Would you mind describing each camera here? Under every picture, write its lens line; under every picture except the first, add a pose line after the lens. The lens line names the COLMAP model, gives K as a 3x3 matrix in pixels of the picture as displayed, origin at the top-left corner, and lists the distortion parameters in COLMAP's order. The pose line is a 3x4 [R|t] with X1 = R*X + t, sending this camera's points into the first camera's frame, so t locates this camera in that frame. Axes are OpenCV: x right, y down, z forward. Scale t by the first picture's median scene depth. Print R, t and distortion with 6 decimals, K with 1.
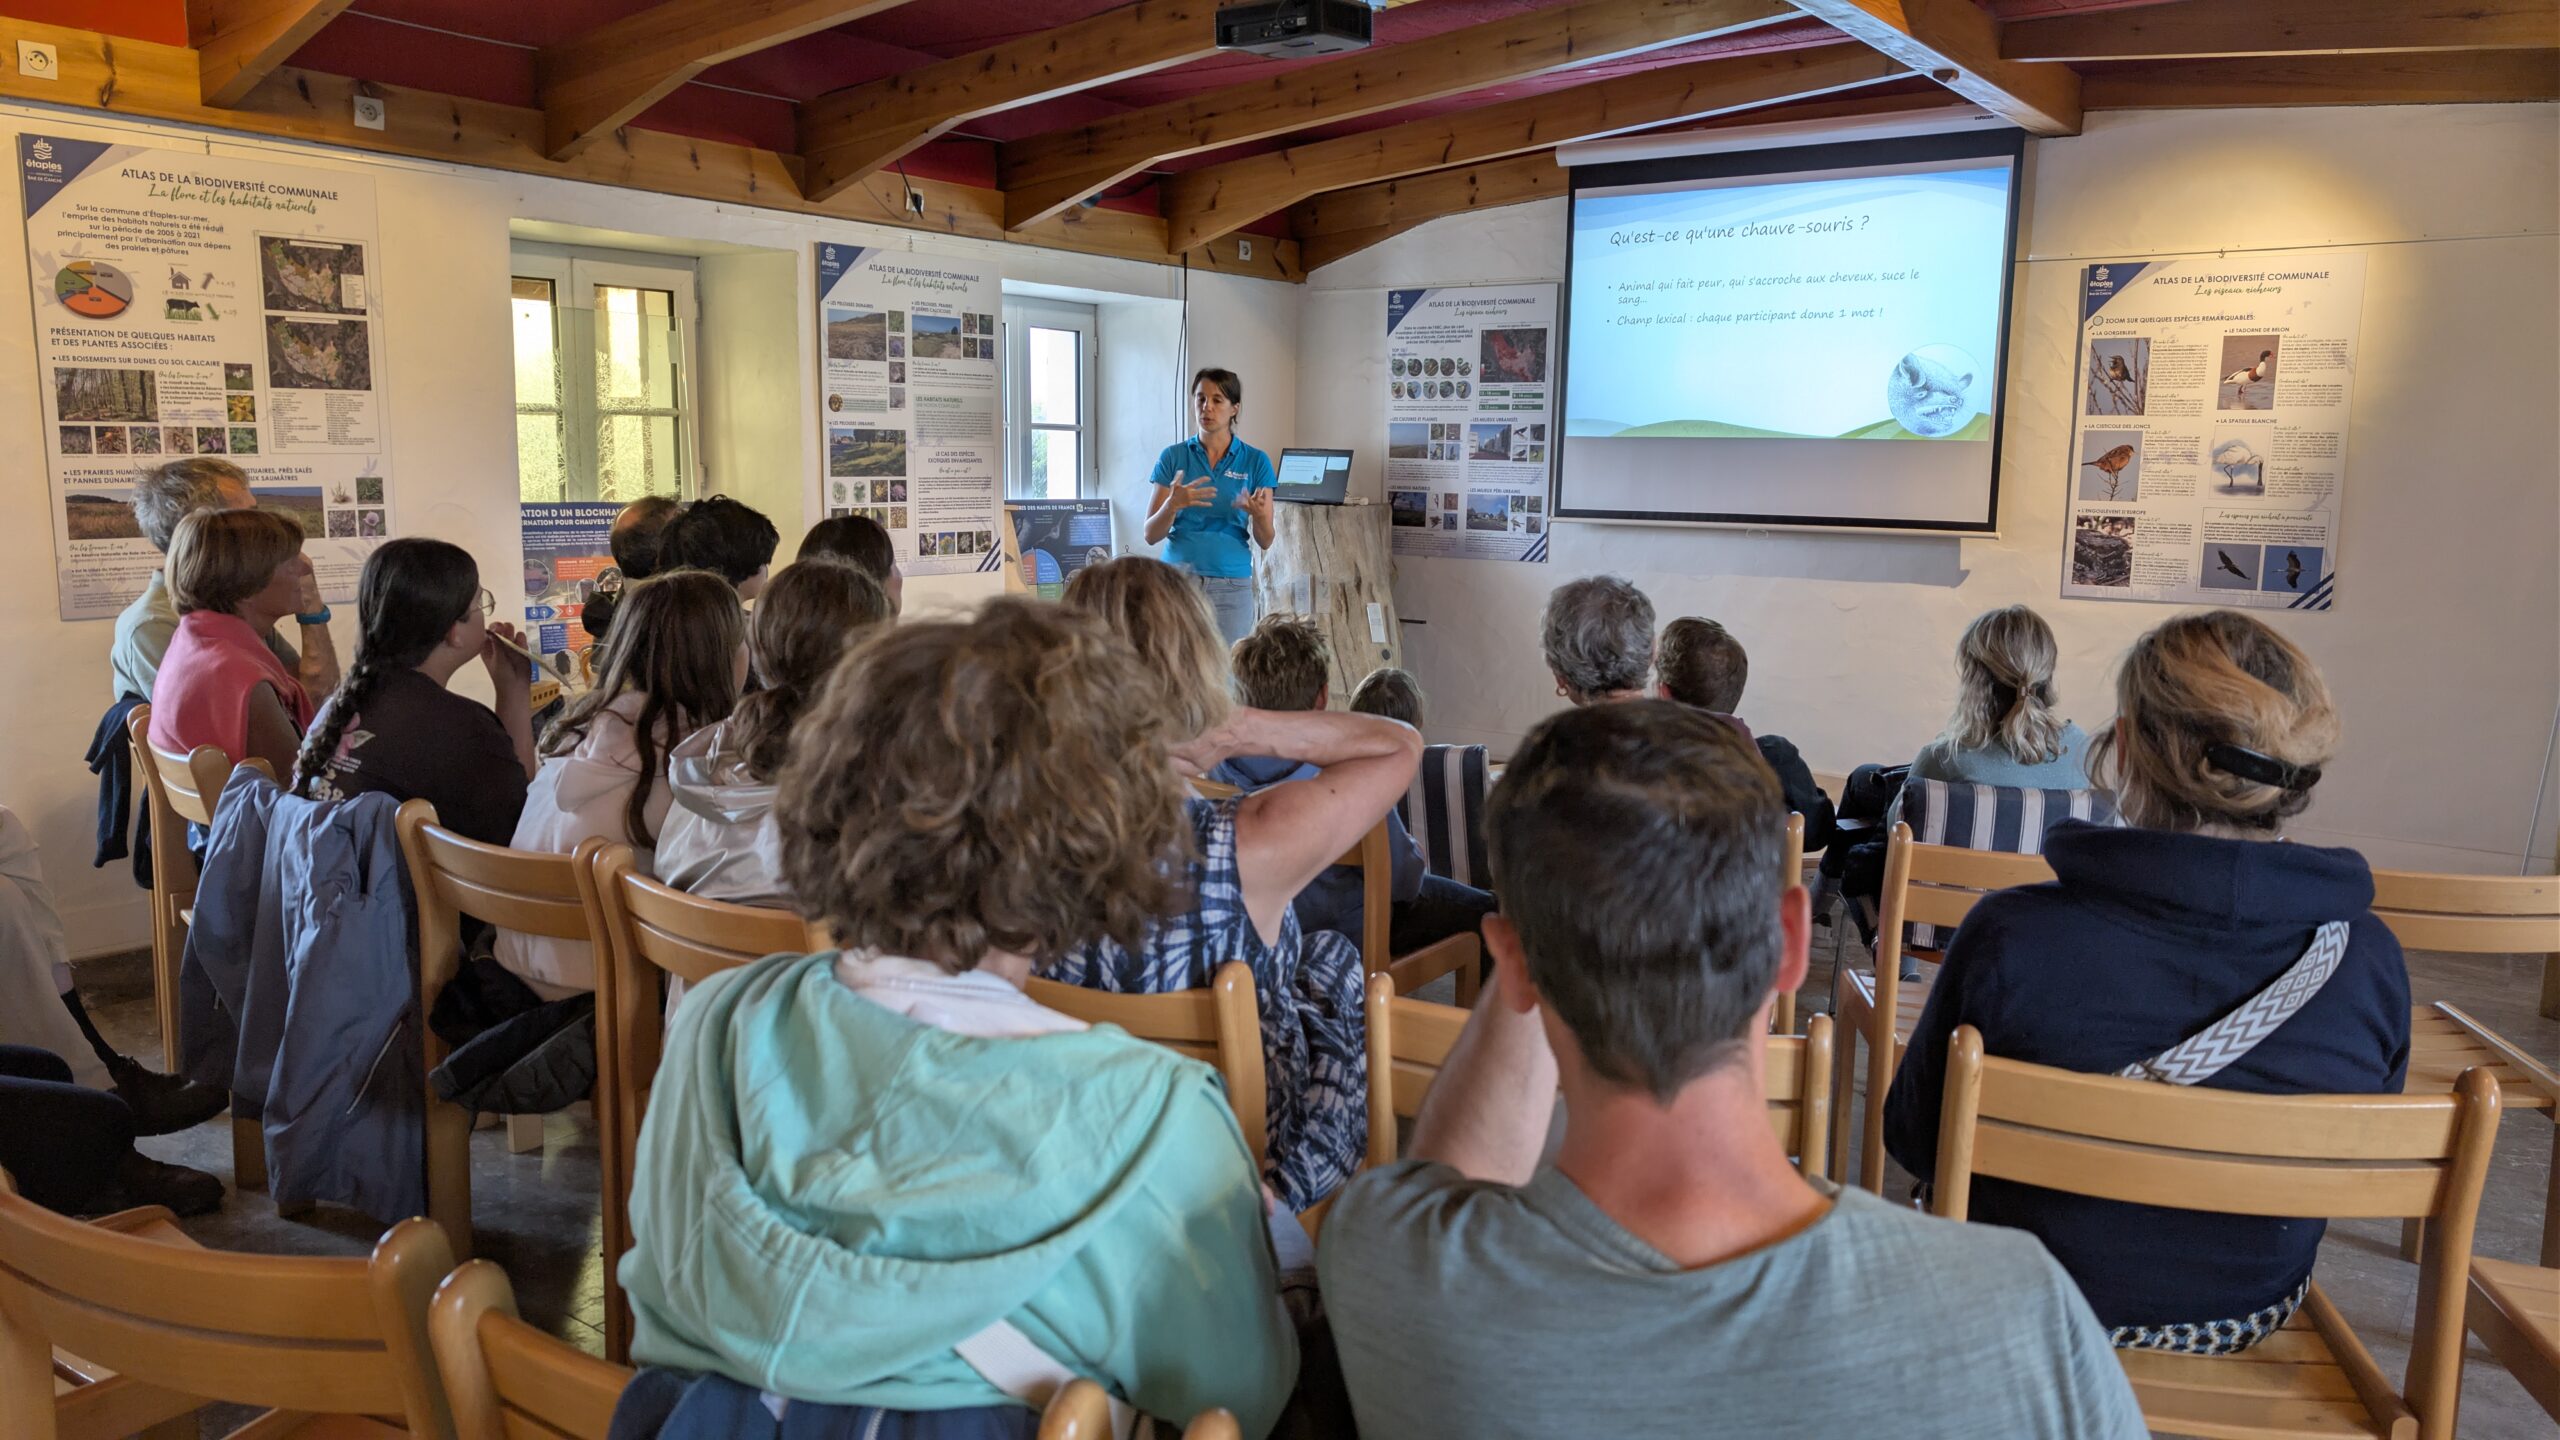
lens RADIAL K [[1814.8, 0, 1313.9], [0, 1814.8, 719.9], [0, 0, 1]] dist [0.013137, -0.002486]
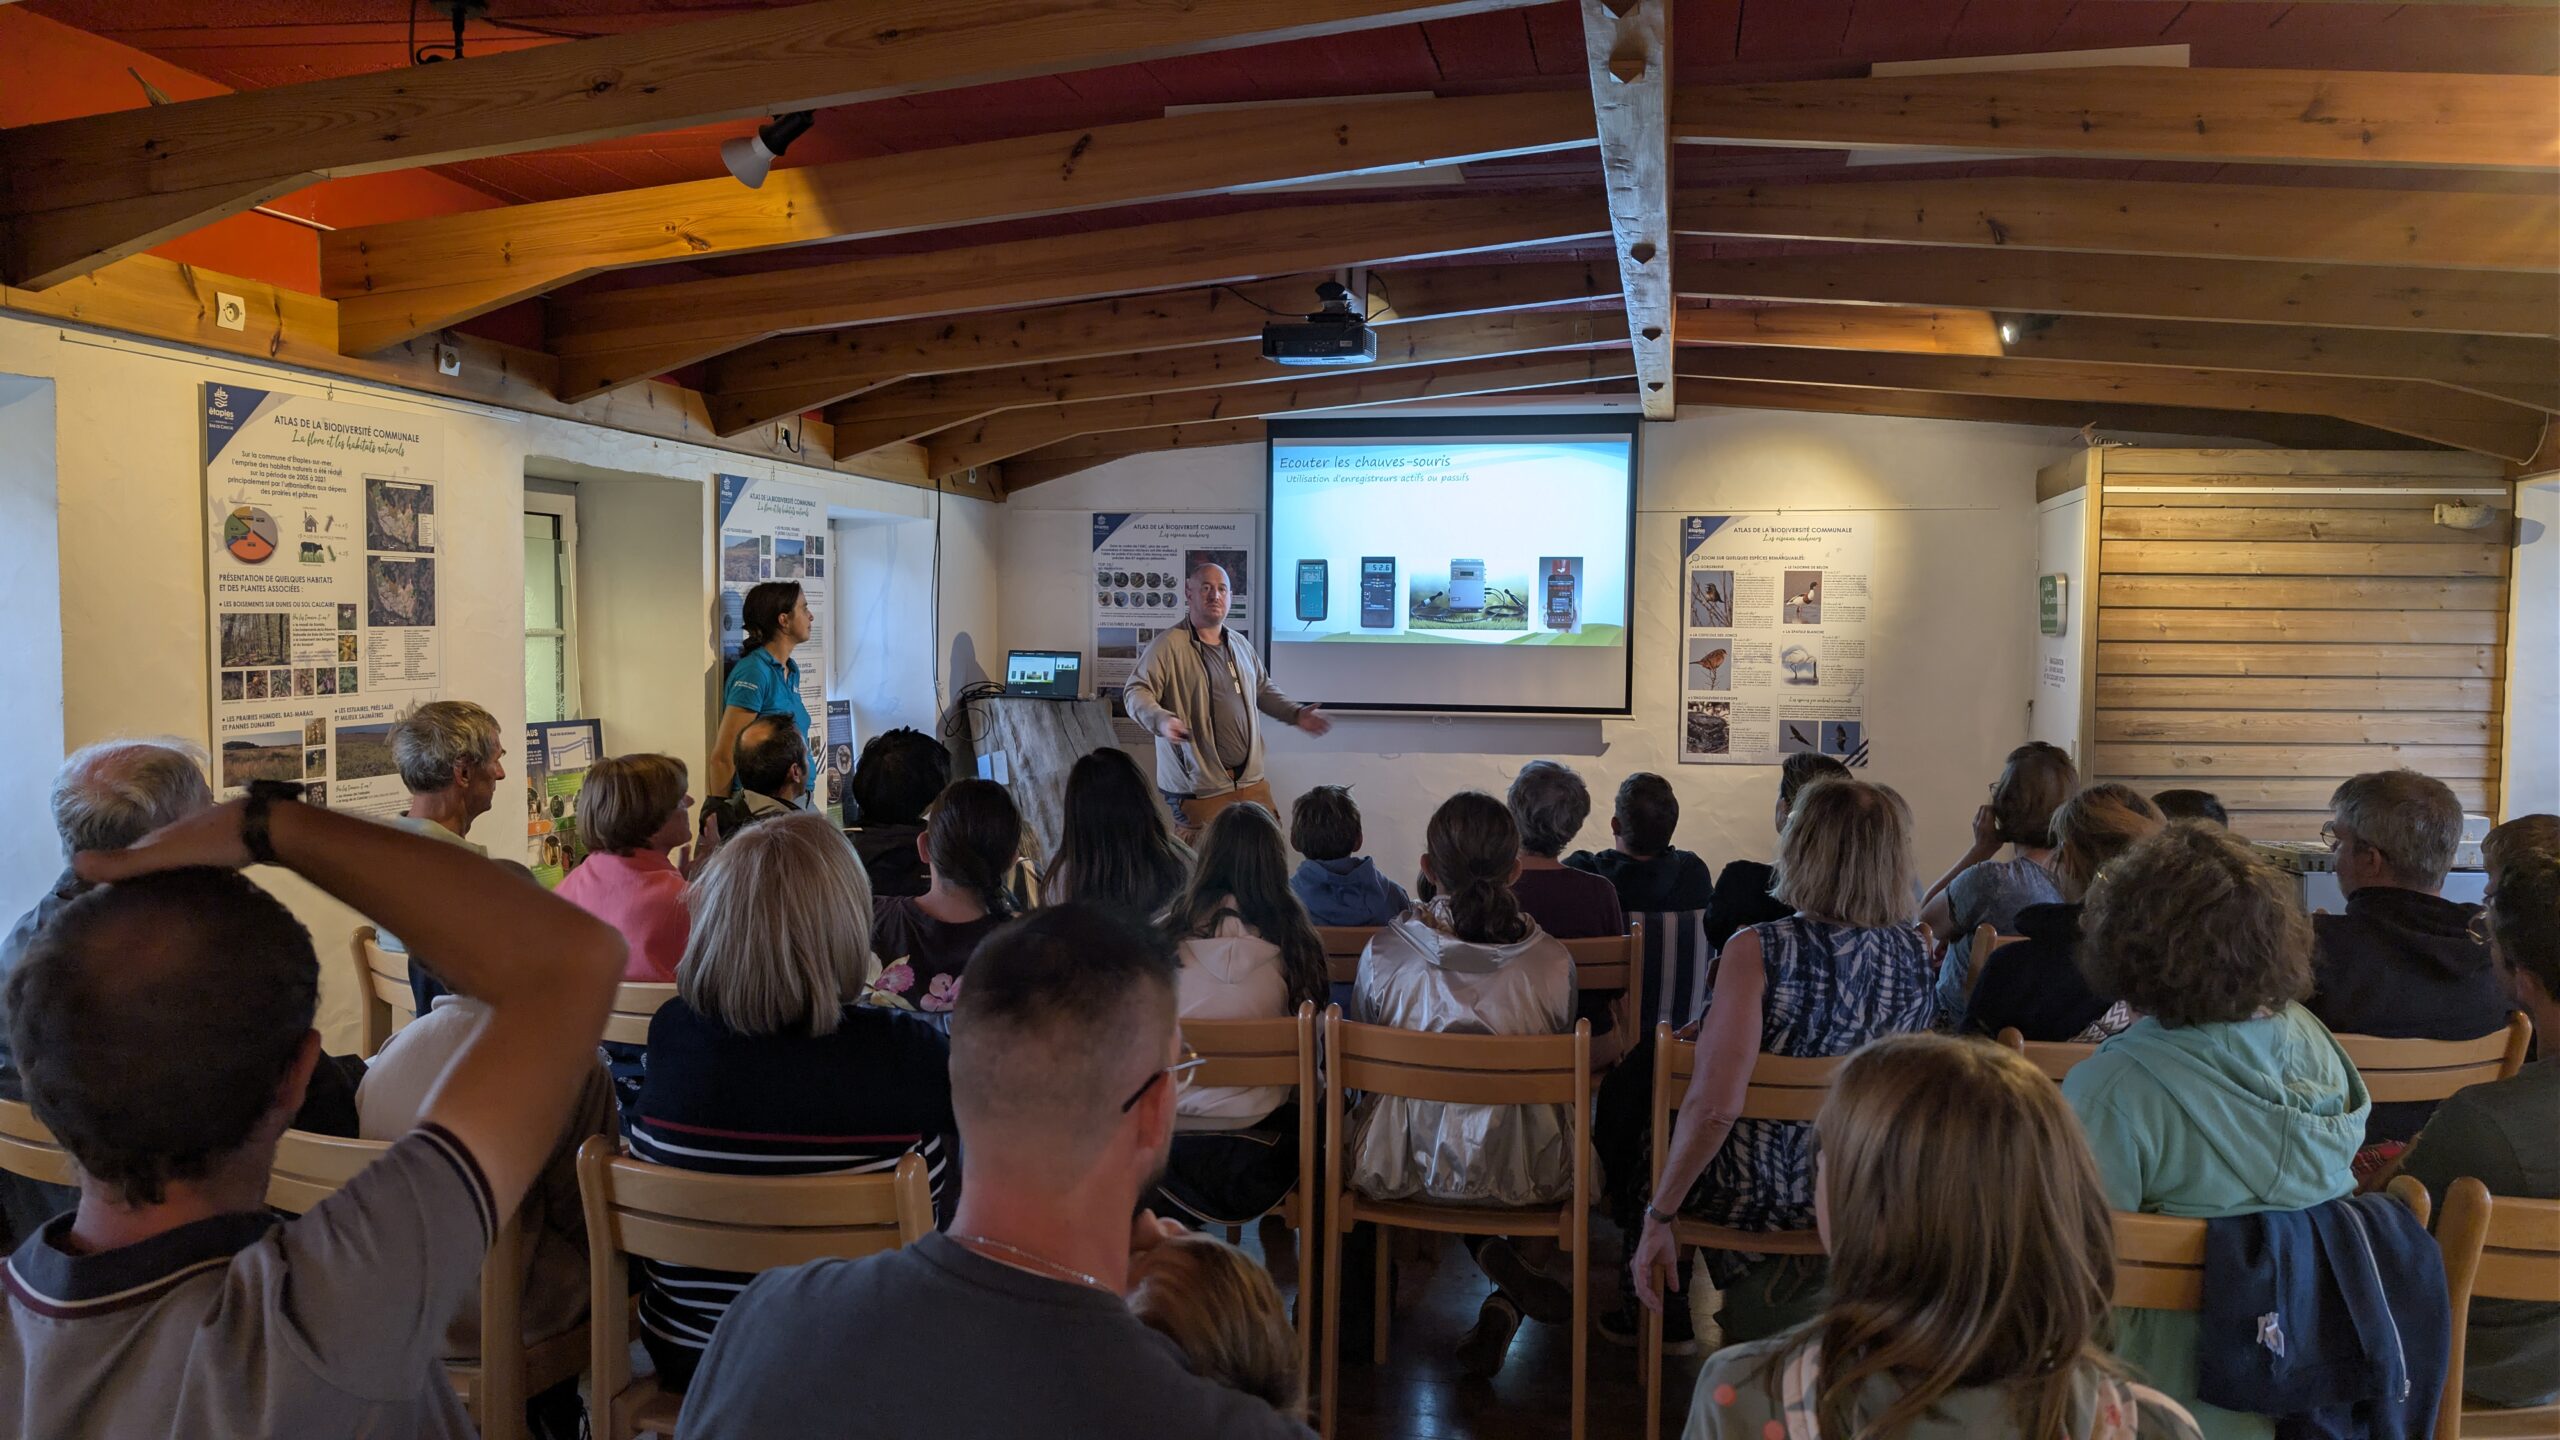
lens RADIAL K [[1797.4, 0, 1281.8], [0, 1797.4, 737.2], [0, 0, 1]] dist [0.047083, -0.058479]
pose [[0.913207, -0.030858, 0.406325, -0.403525], [0.062983, 0.995835, -0.065924, -0.018871], [-0.402598, 0.085794, 0.911347, -0.081137]]
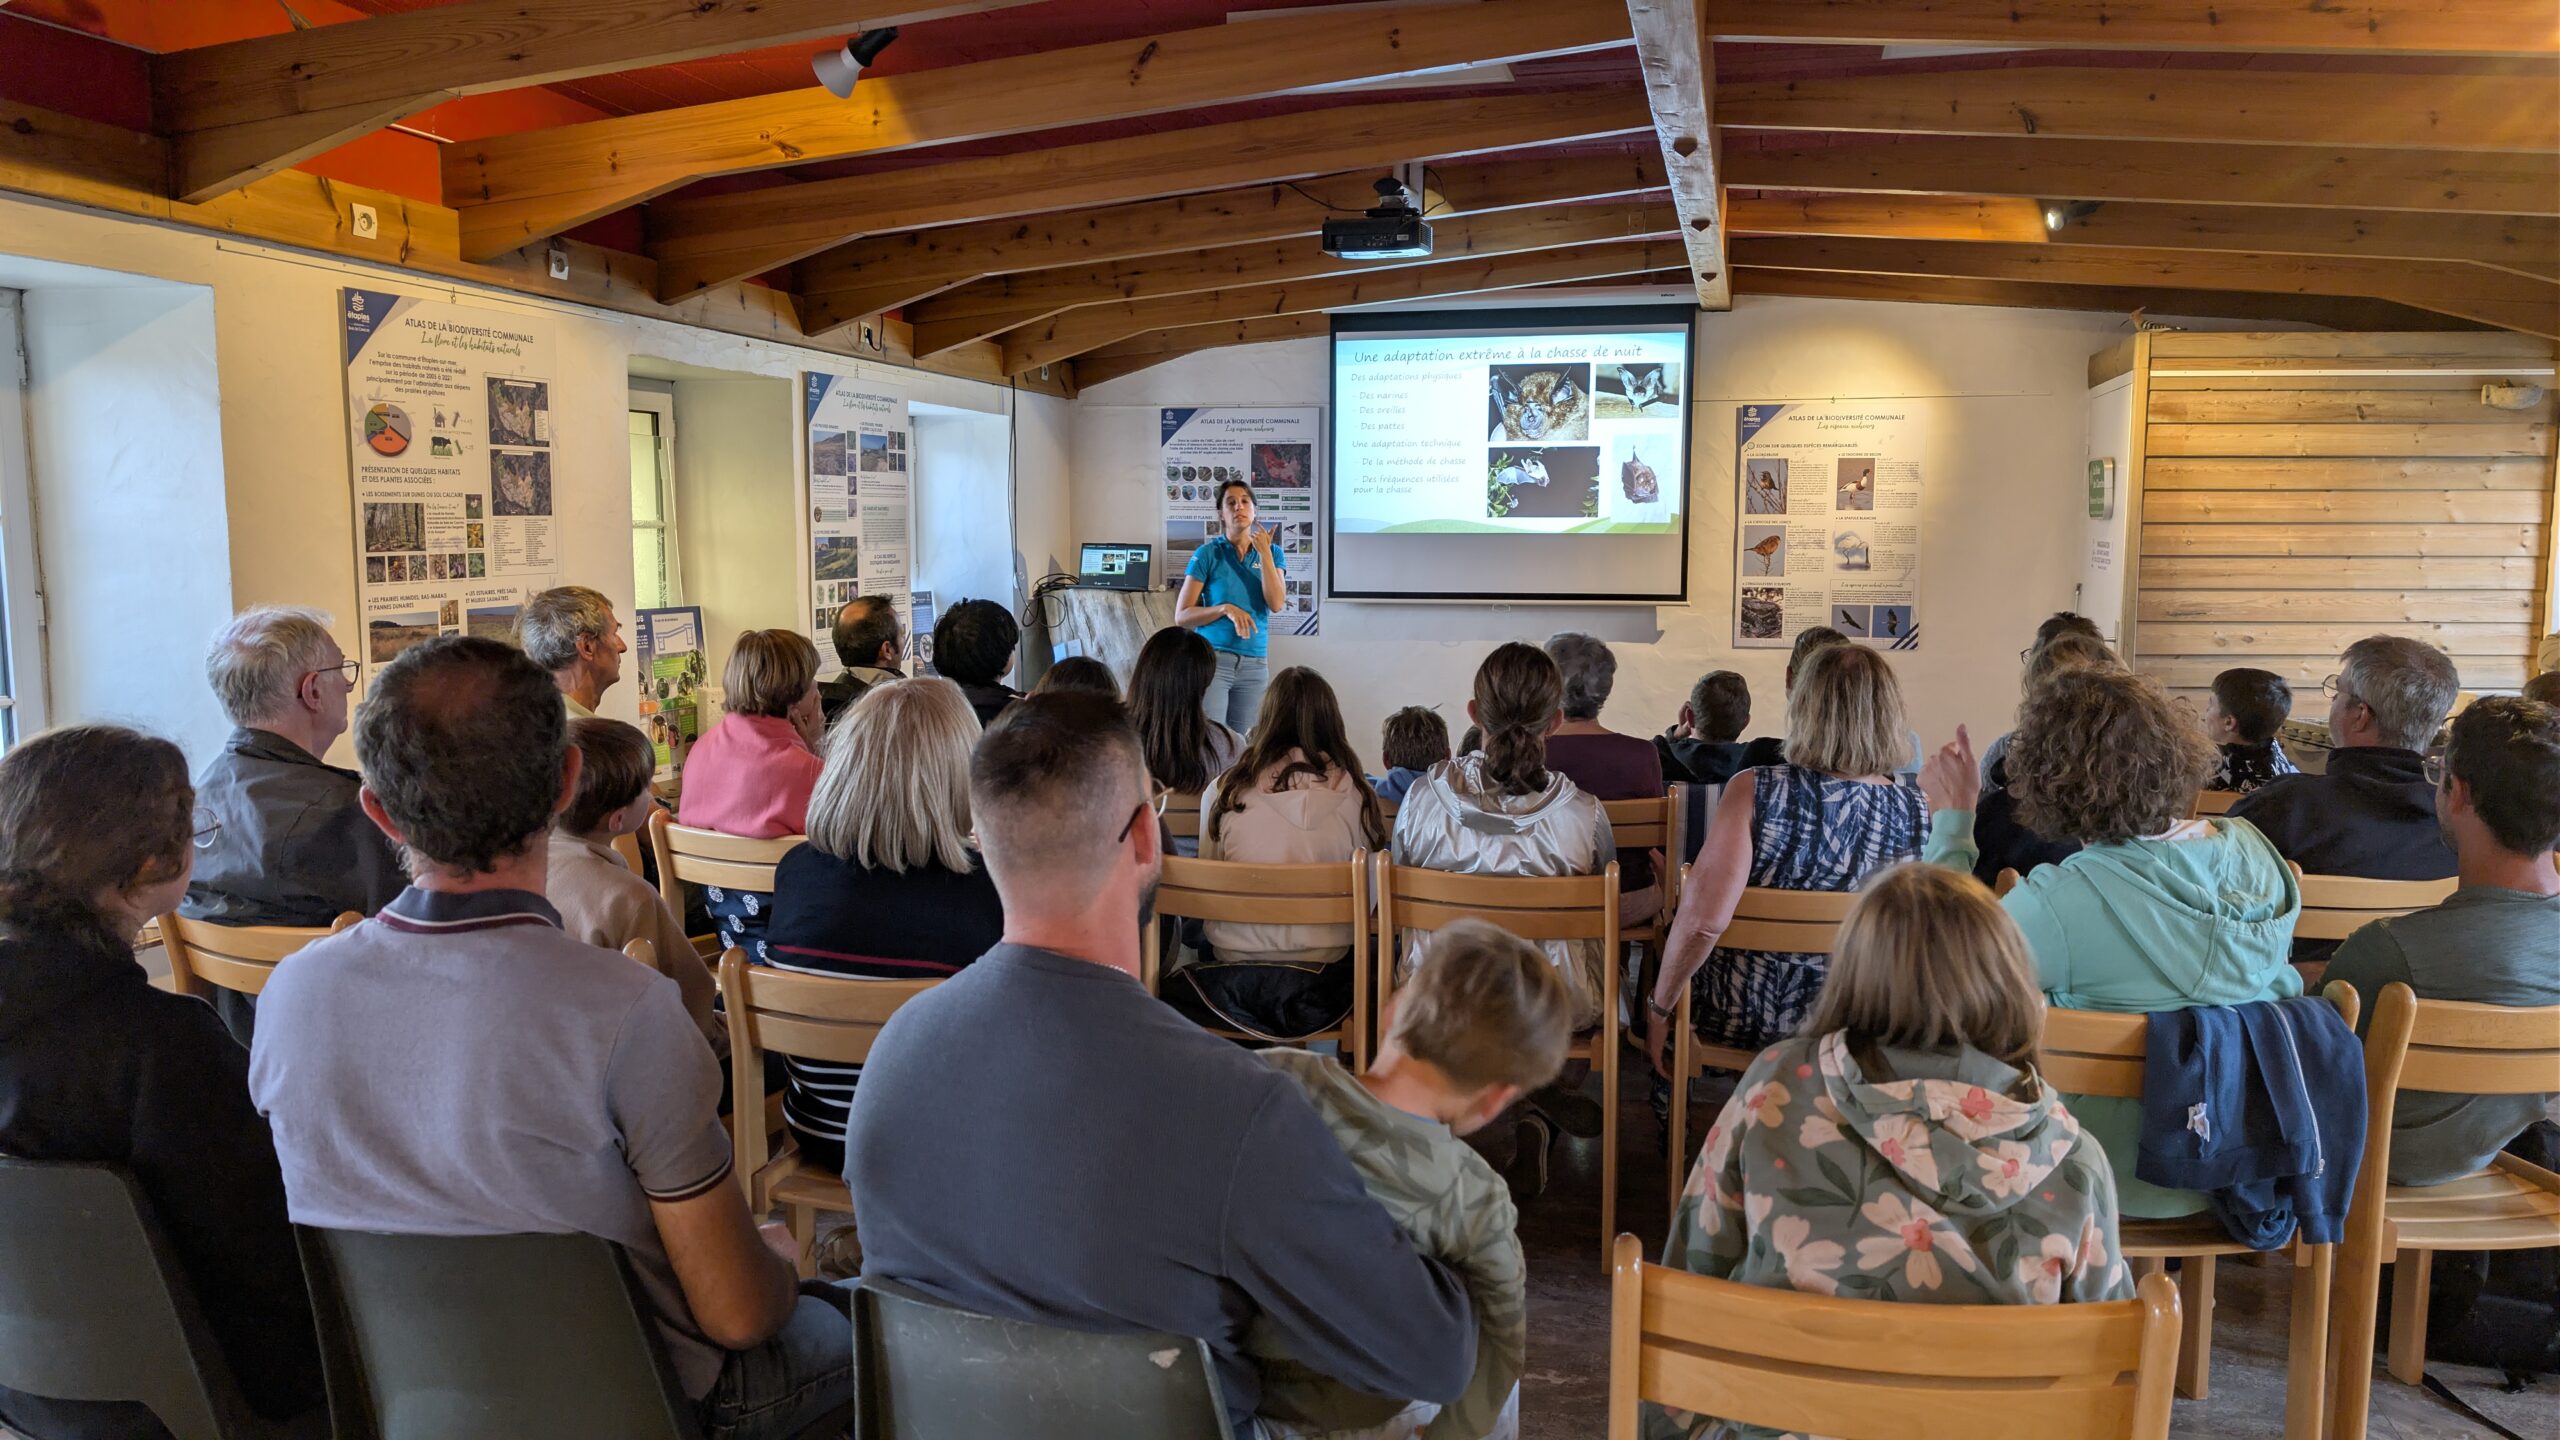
lens RADIAL K [[1798.2, 0, 1291.4], [0, 1798.2, 730.0], [0, 0, 1]] dist [0.042352, -0.048751]
pose [[0.926317, -0.054320, 0.372808, -0.419475], [0.065622, 0.997688, -0.017683, -0.004244], [-0.370986, 0.040844, 0.927740, -0.128639]]
